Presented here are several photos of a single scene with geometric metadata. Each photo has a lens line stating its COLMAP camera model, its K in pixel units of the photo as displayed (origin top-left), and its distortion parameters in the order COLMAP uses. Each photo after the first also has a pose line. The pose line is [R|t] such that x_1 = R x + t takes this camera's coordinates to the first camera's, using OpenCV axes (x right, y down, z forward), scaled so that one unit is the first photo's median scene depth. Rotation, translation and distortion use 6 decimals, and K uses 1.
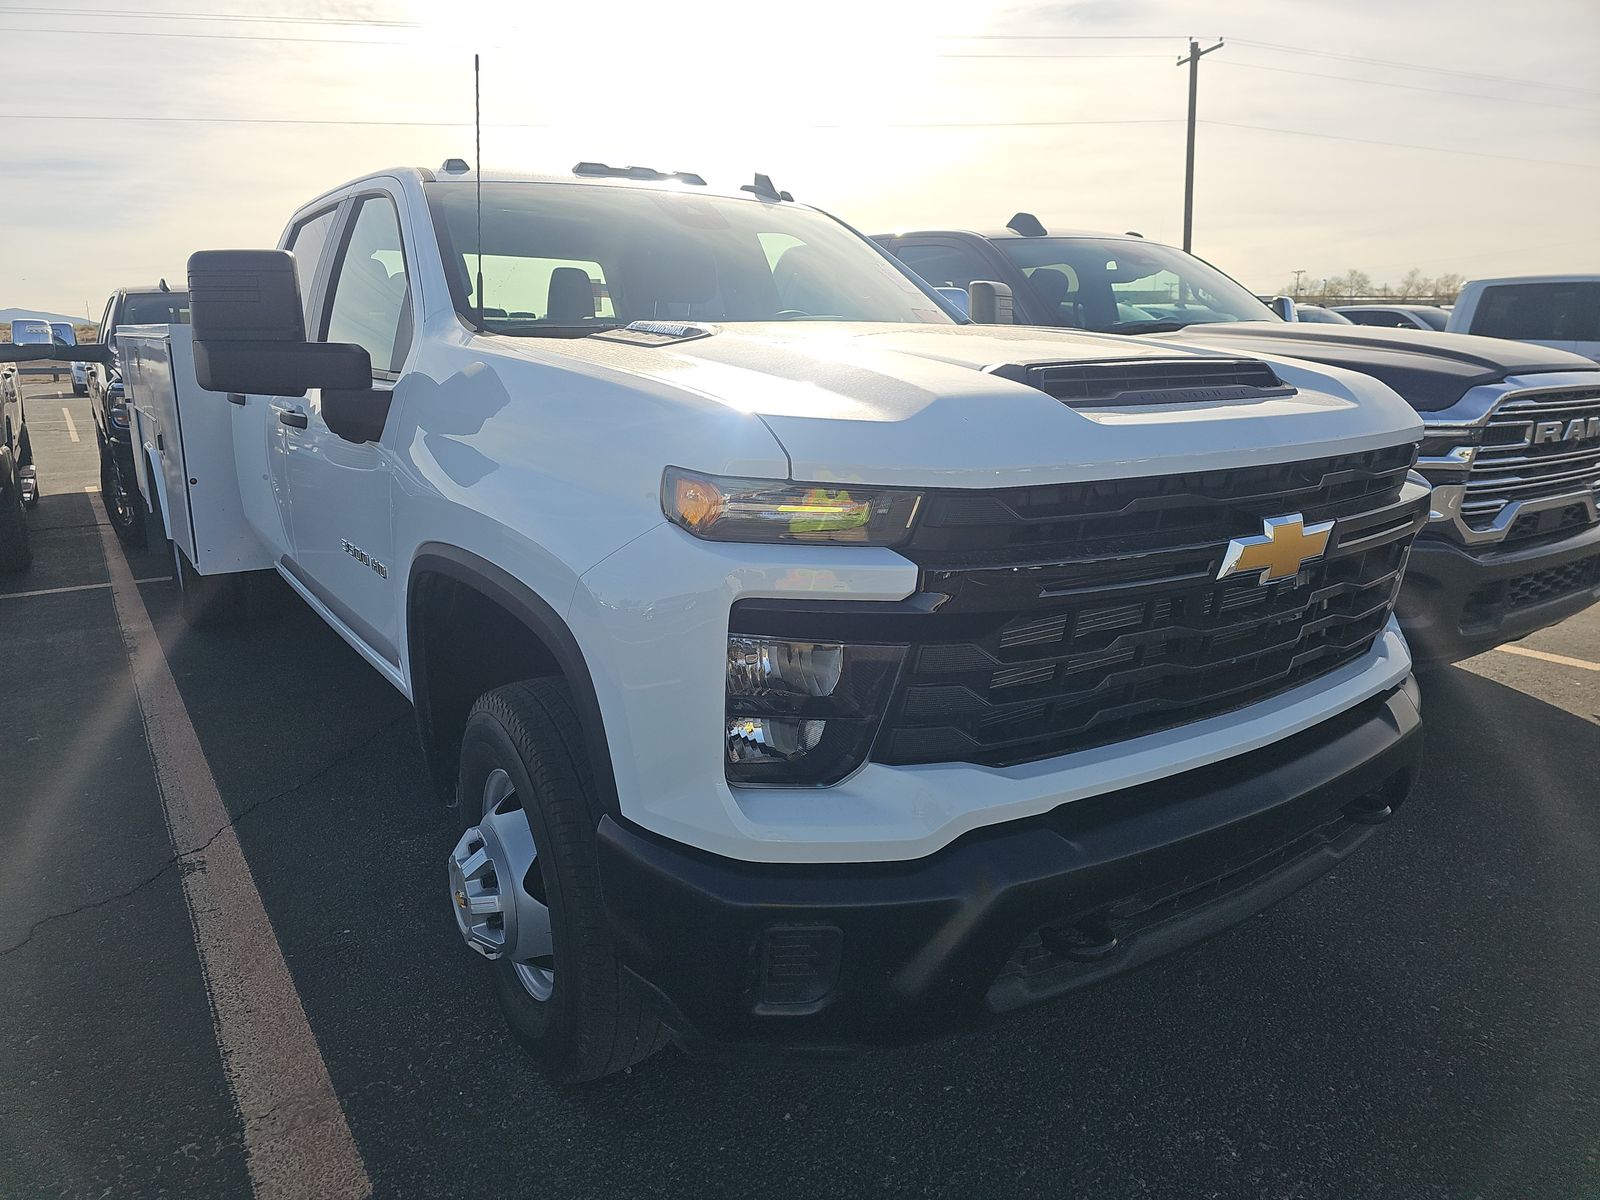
lens RADIAL K [[1087.8, 0, 798.2], [0, 1087.8, 601.3], [0, 0, 1]] dist [0.011737, -0.009891]
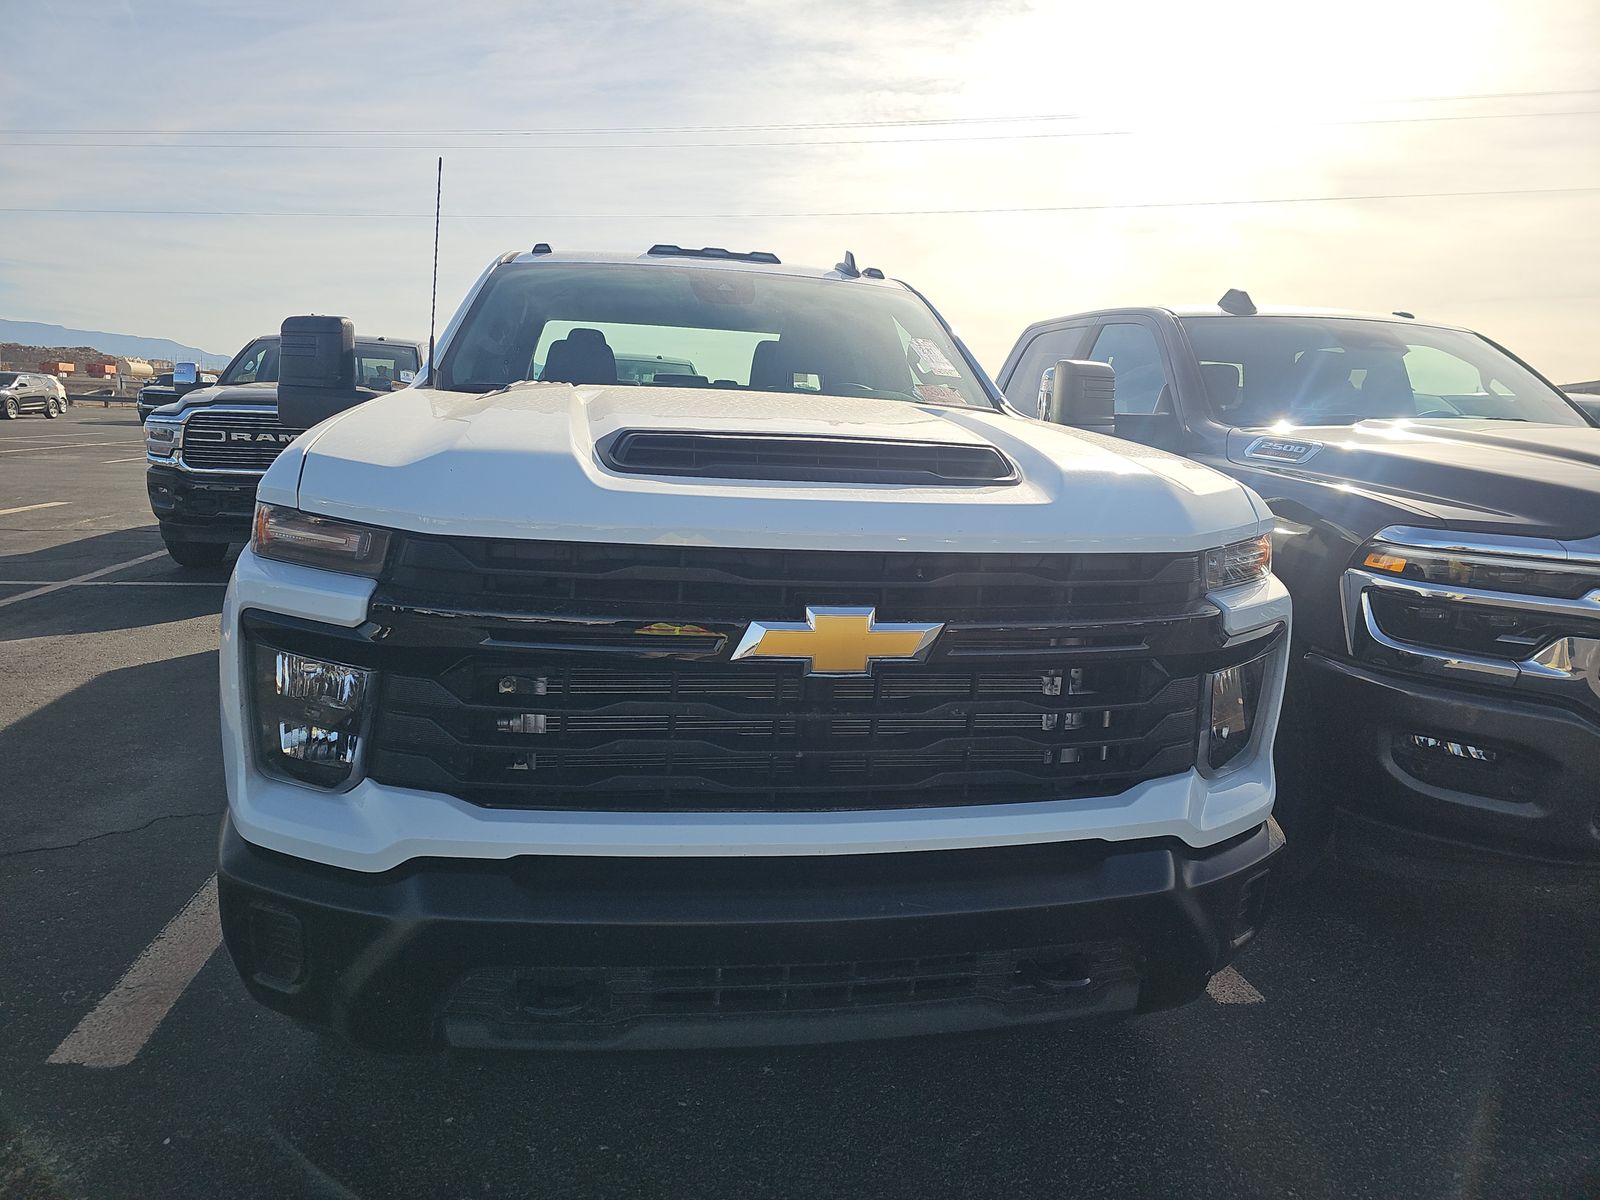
lens RADIAL K [[1087.8, 0, 792.3], [0, 1087.8, 602.0], [0, 0, 1]] dist [0.011737, -0.009891]
pose [[0.900476, 0.118467, -0.418460, 0.664022], [-0.145869, 0.988720, -0.033983, -0.037816], [0.409714, 0.091641, 0.907599, 0.124900]]
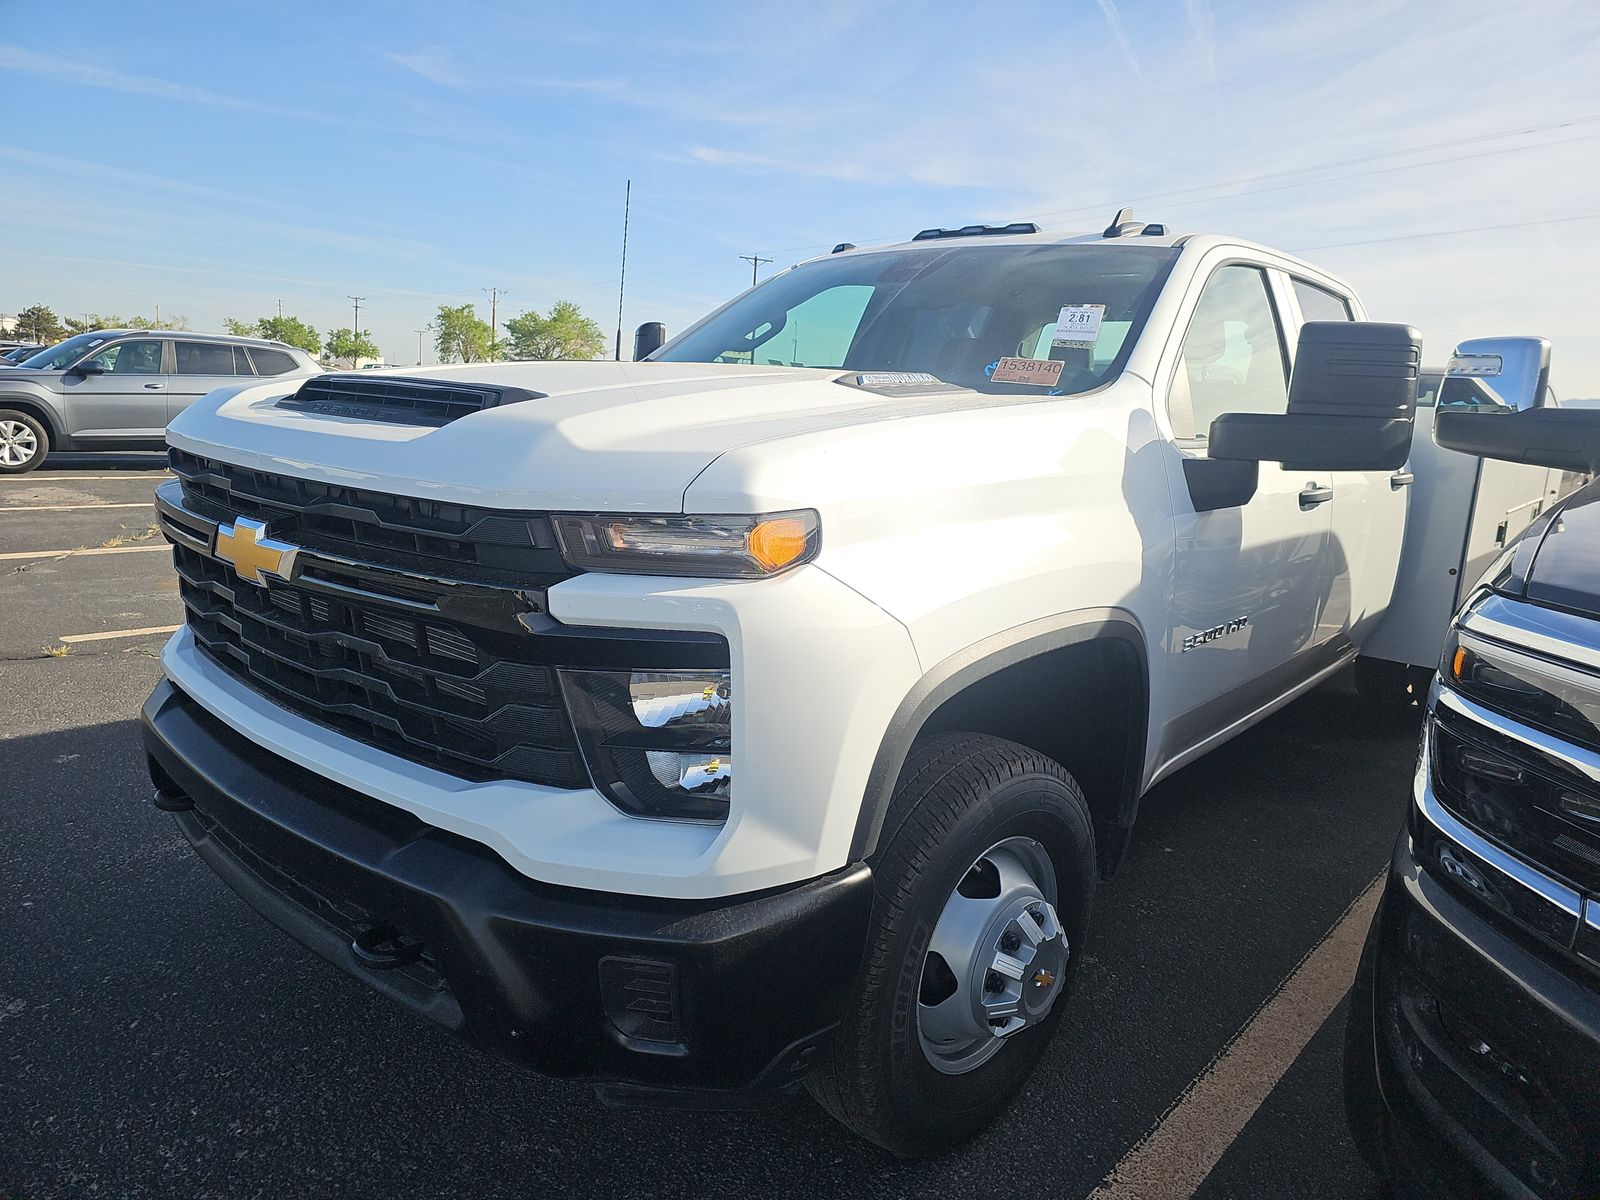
lens RADIAL K [[1087.8, 0, 794.6], [0, 1087.8, 598.9], [0, 0, 1]] dist [0.011737, -0.009891]
pose [[0.240609, 0.203536, -0.949042, 1.320702], [-0.284516, 0.949606, 0.131525, -0.244680], [0.927986, 0.238371, 0.286394, 1.008643]]
